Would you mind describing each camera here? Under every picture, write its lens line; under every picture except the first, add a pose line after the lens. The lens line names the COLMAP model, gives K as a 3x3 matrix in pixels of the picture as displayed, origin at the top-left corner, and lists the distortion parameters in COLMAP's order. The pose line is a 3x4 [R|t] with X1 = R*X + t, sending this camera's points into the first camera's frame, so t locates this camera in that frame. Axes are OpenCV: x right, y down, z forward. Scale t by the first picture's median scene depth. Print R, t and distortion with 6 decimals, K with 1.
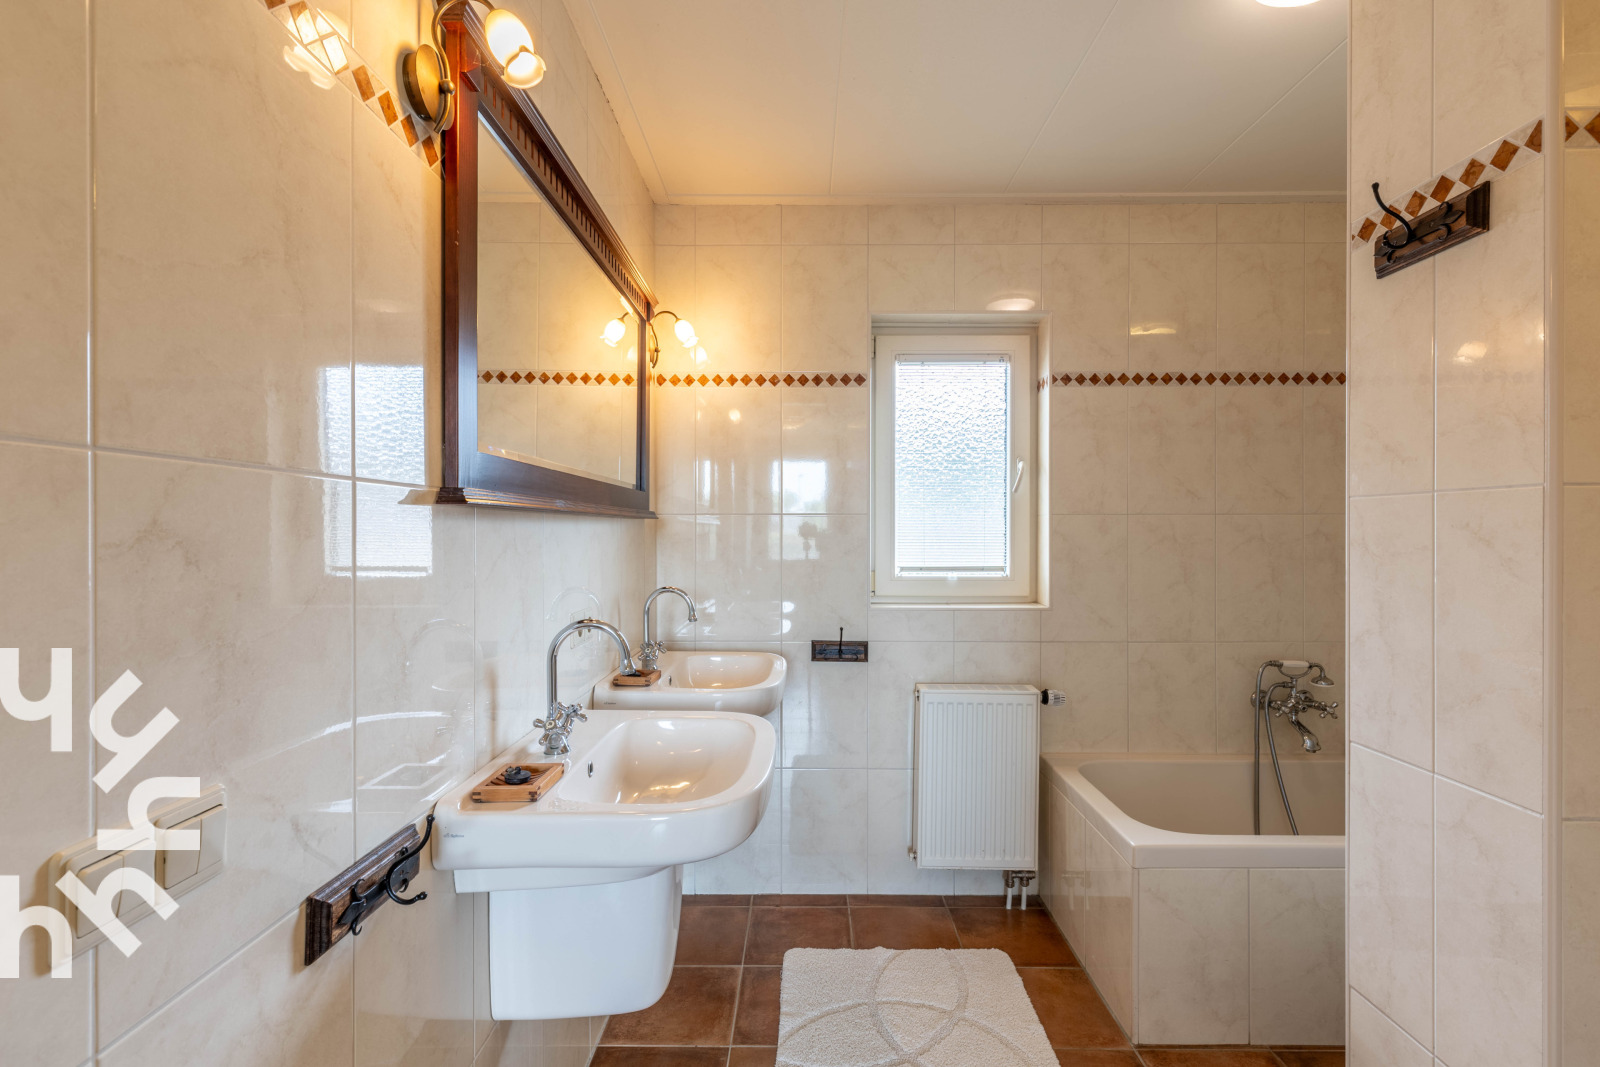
lens RADIAL K [[741.0, 0, 797.4], [0, 741.0, 530.9], [0, 0, 1]] dist [0.009930, -0.001238]
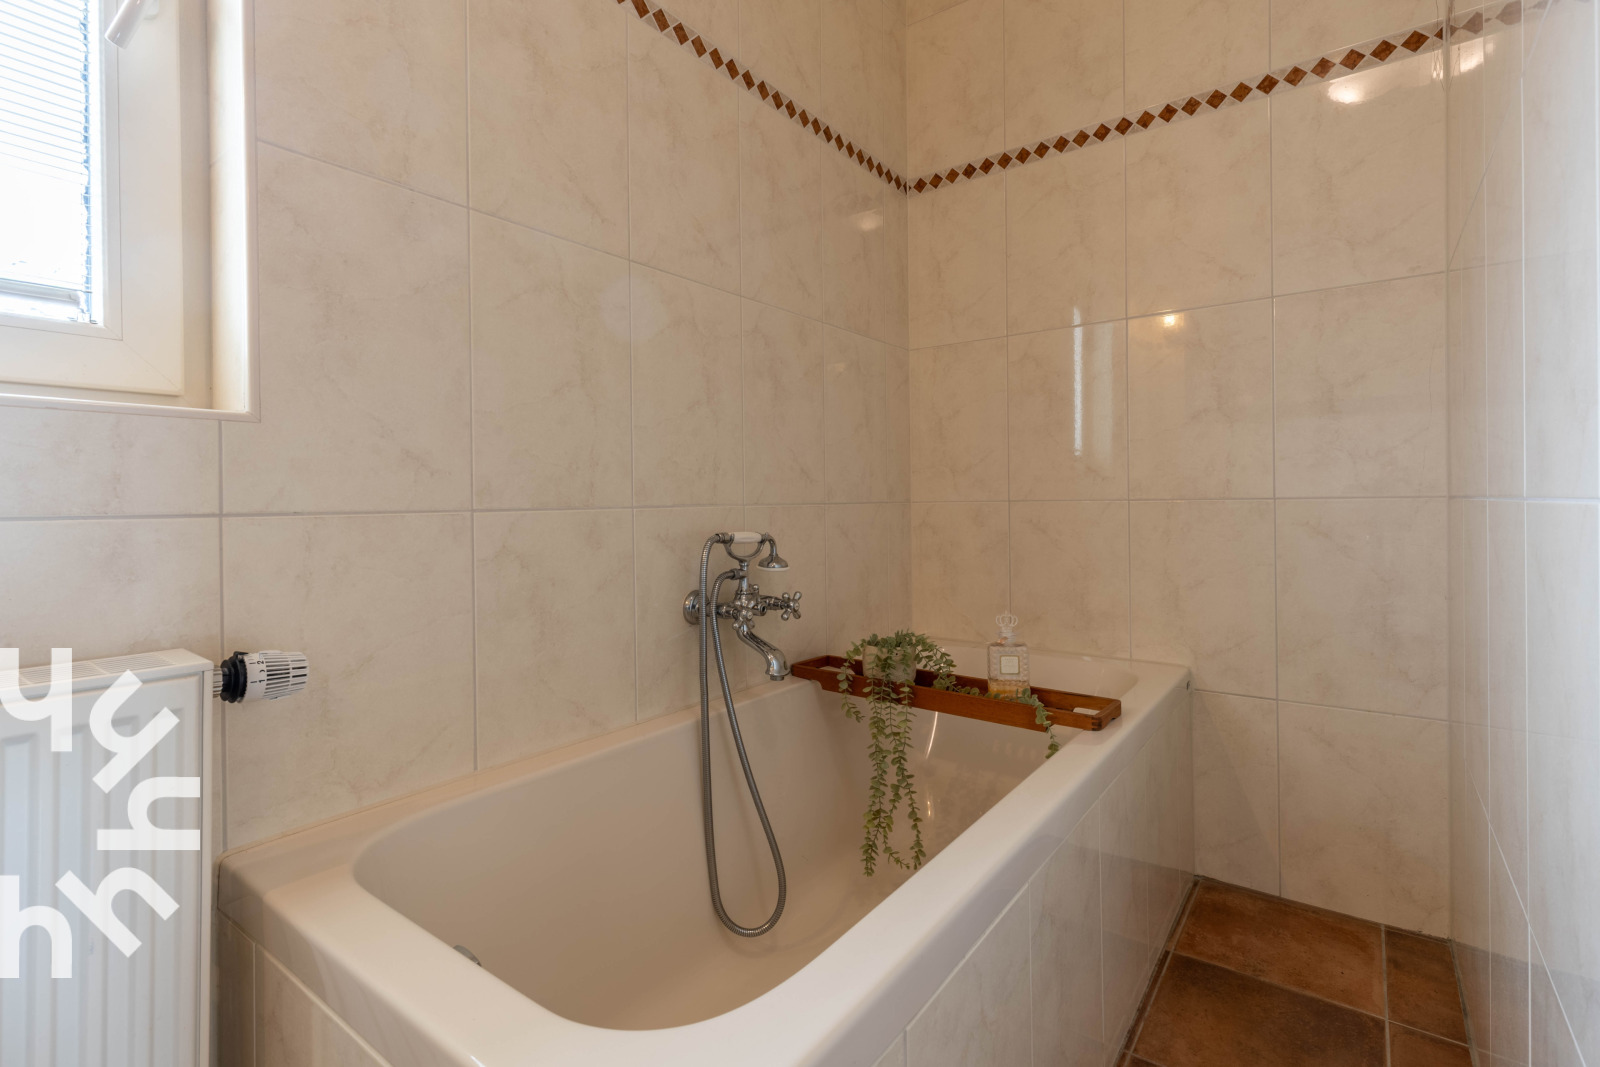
lens RADIAL K [[741.0, 0, 801.4], [0, 741.0, 503.9], [0, 0, 1]] dist [0.009930, -0.001238]
pose [[0.589280, -0.005936, 0.807907, 0.220138], [0.012938, 0.999914, -0.002091, 0.153634], [-0.807825, 0.011685, 0.589306, 0.616689]]
